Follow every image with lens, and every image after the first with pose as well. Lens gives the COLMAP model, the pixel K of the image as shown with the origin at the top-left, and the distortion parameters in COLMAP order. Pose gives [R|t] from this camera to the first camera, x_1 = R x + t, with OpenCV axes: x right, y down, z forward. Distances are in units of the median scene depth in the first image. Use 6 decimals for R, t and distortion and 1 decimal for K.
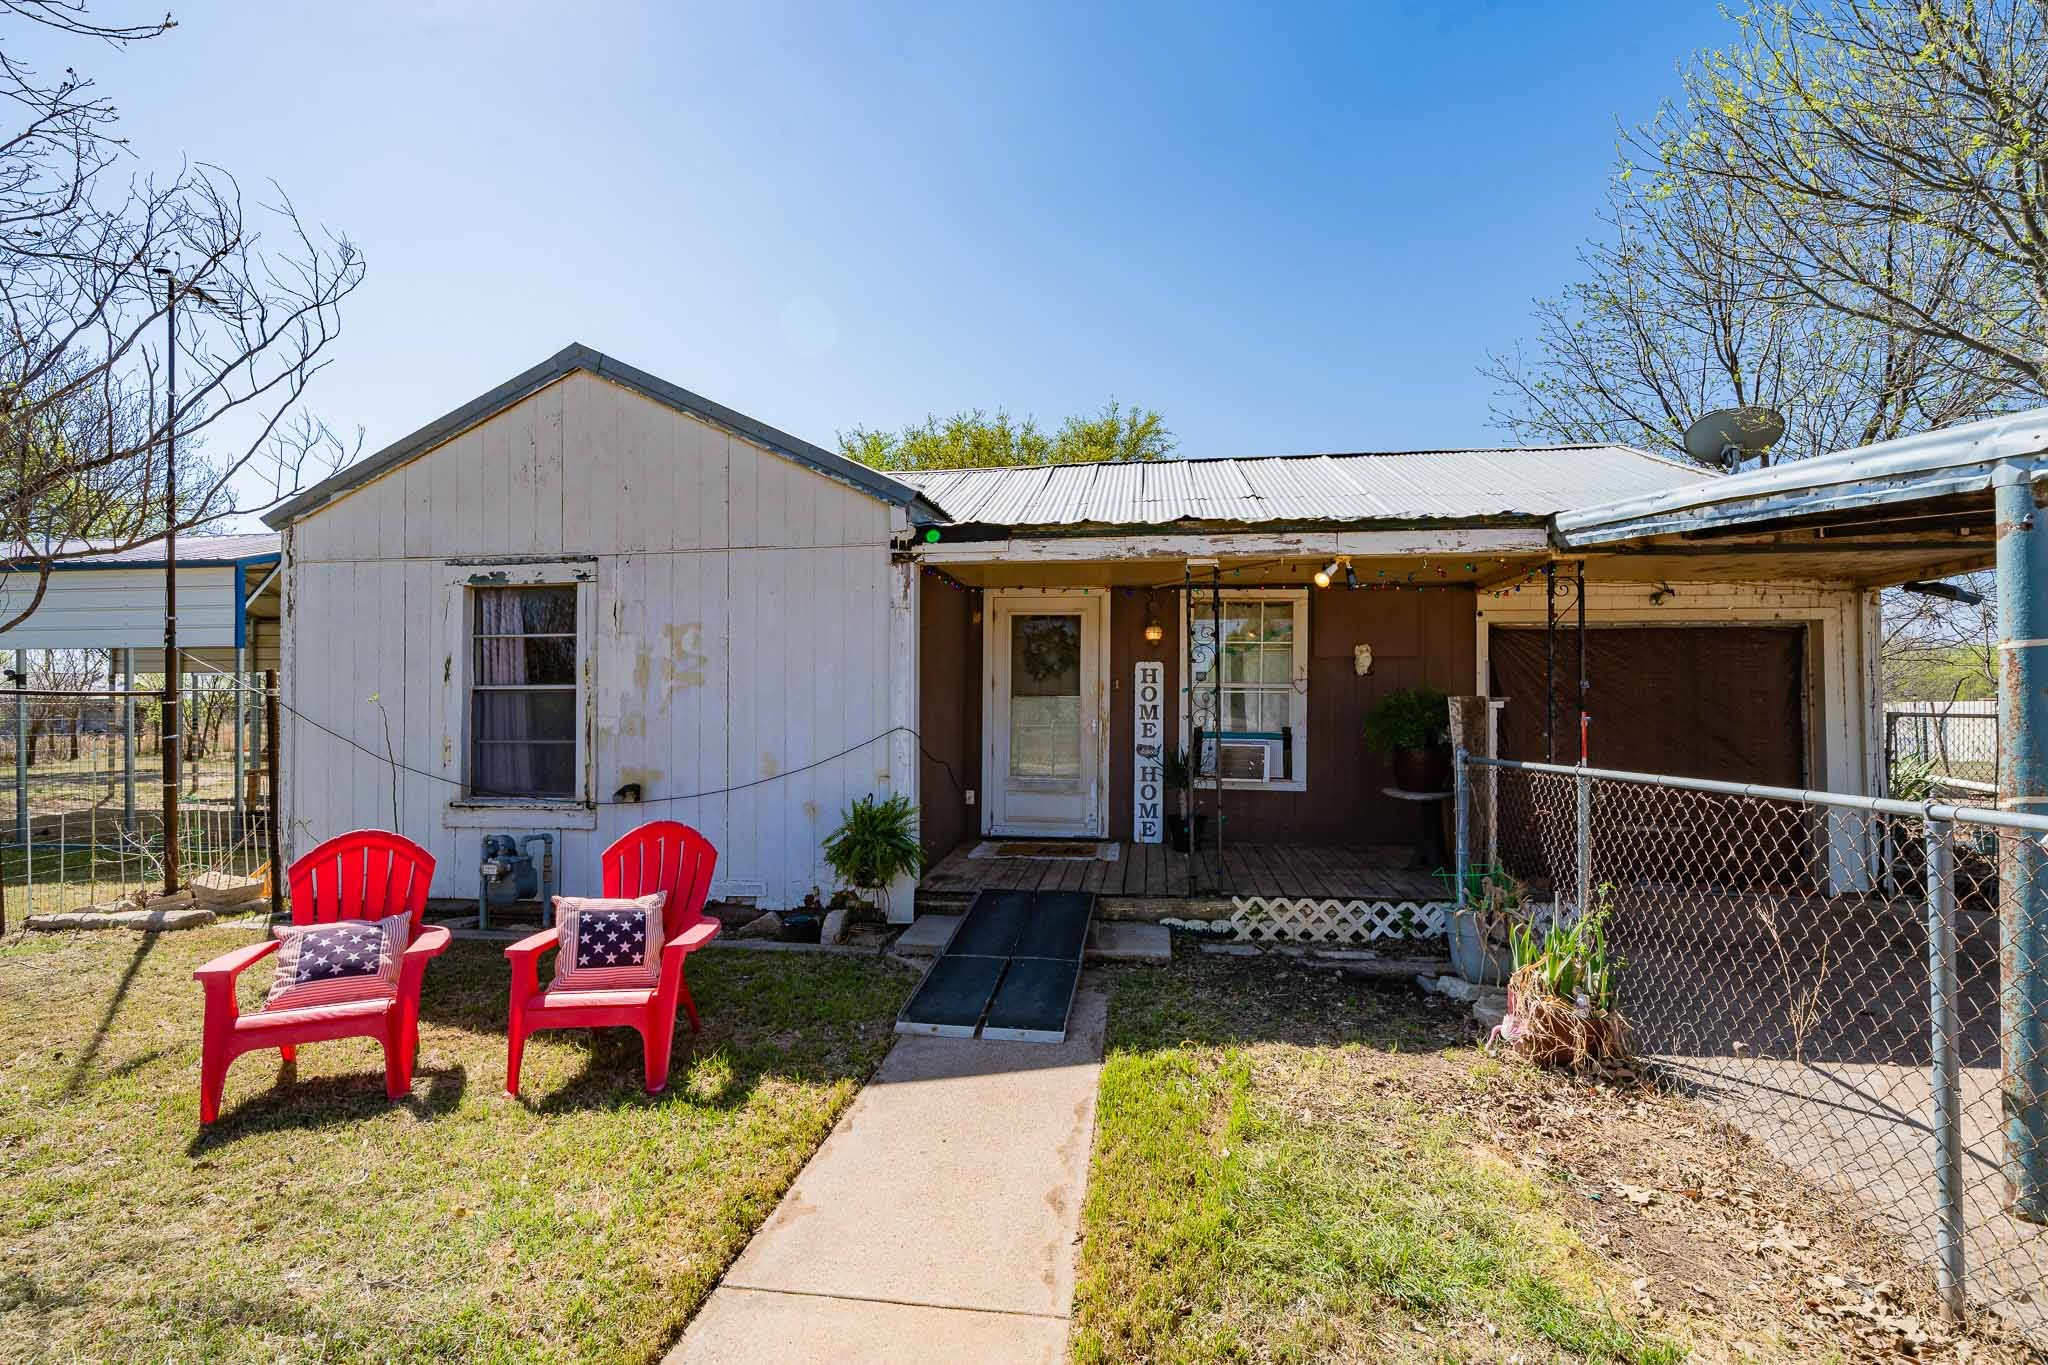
lens RADIAL K [[920.2, 0, 1024.0], [0, 920.2, 682.5], [0, 0, 1]] dist [-0.001672, -0.000082]
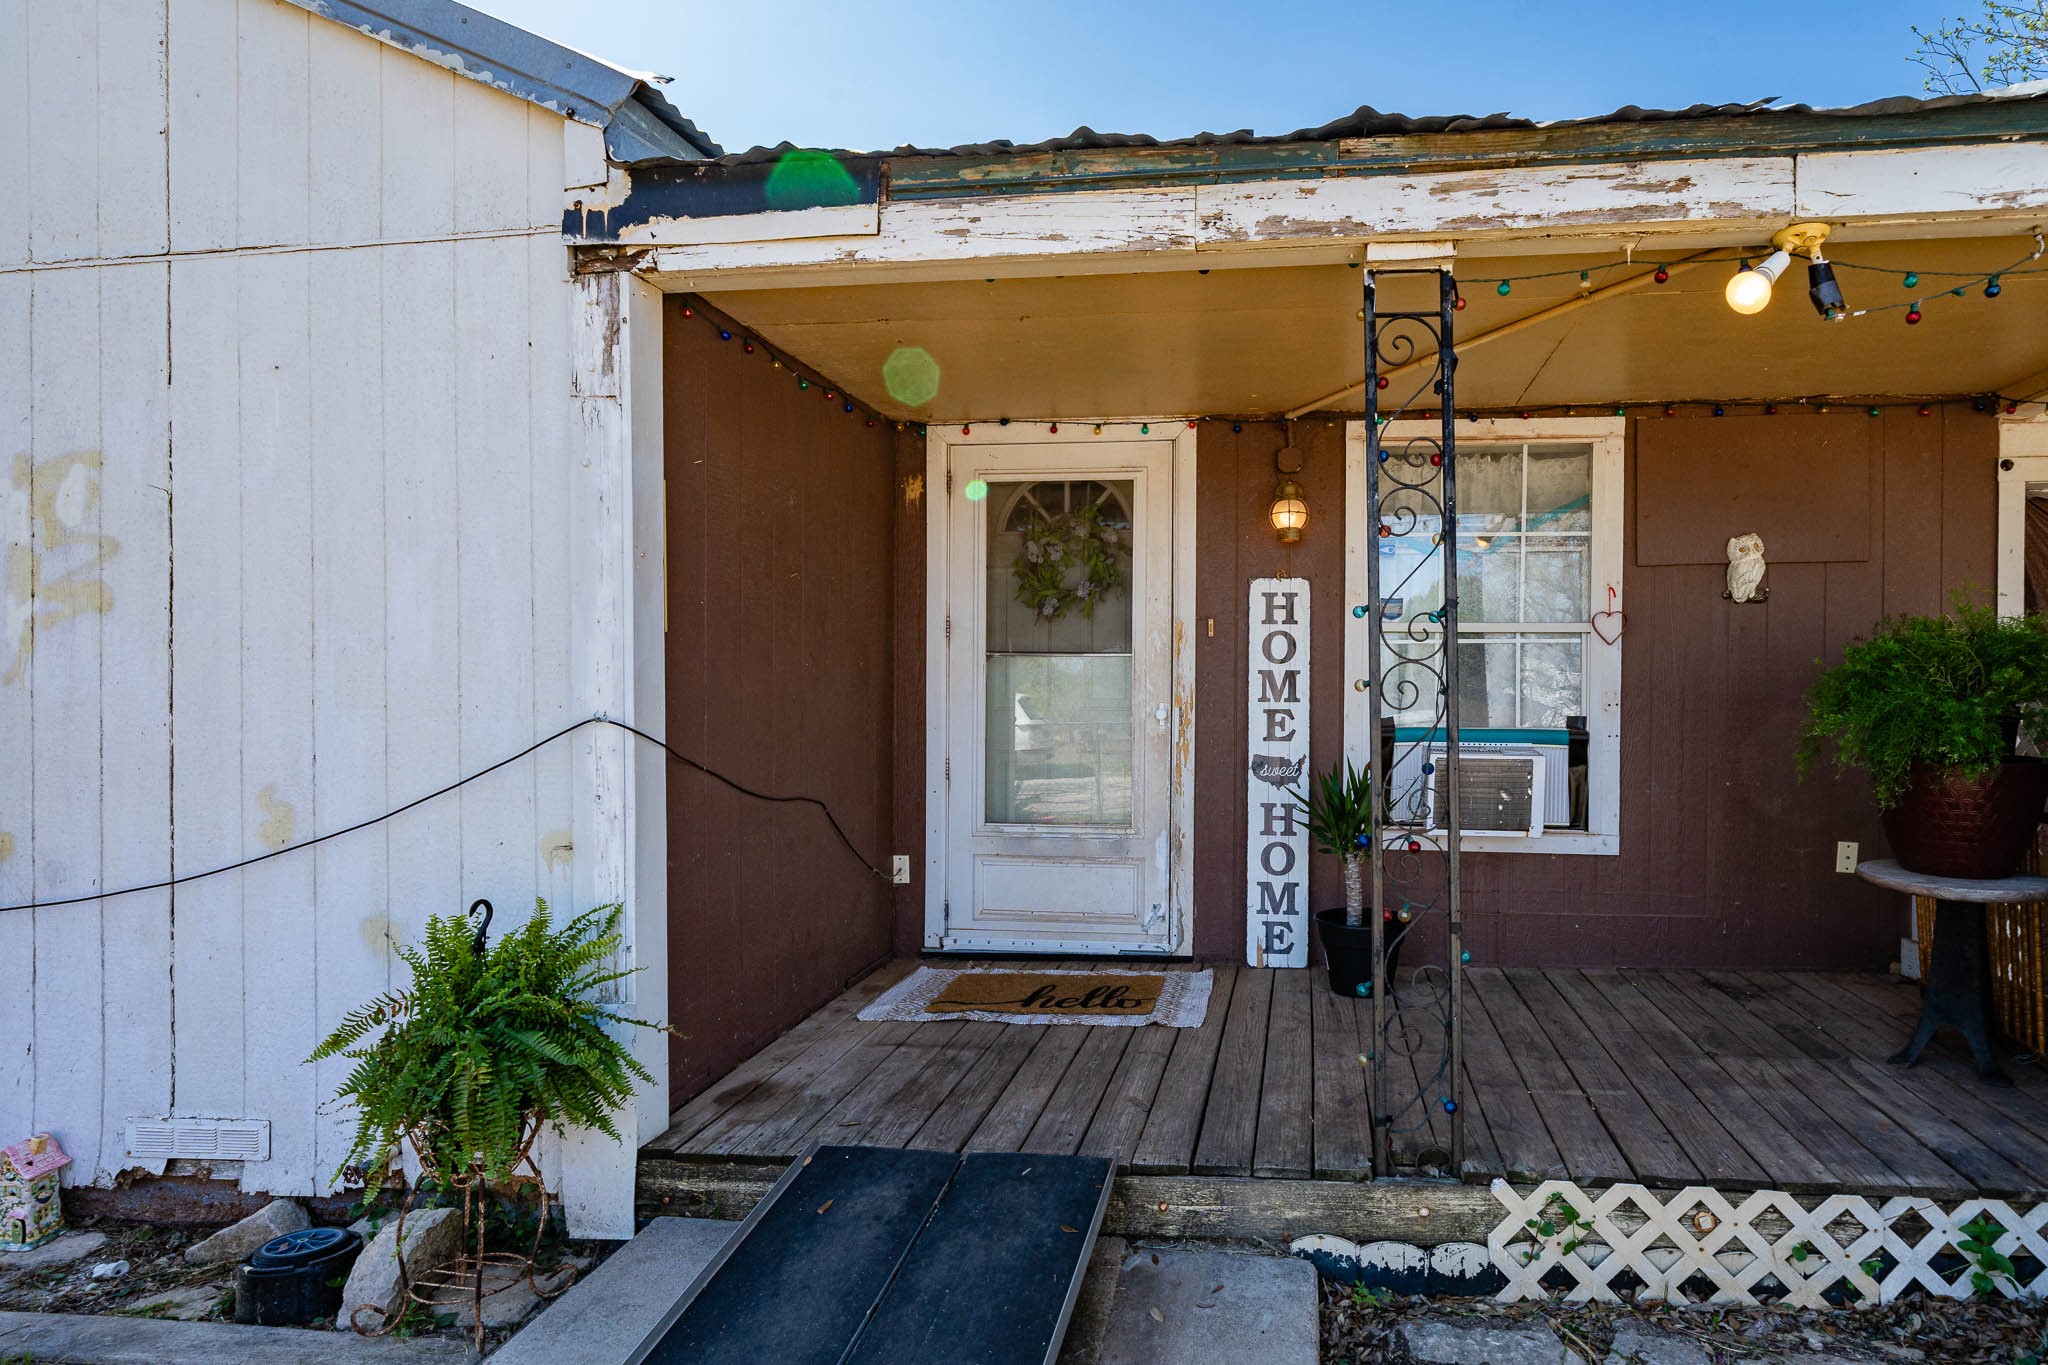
lens RADIAL K [[1846.6, 0, 1024.8], [0, 1846.6, 711.6], [0, 0, 1]] dist [-0.002504, -0.011529]
pose [[0.999973, -0.006051, -0.004173, 0.039193], [0.006225, 0.999060, 0.042906, 0.014356], [0.003909, -0.042931, 0.999070, 0.234882]]
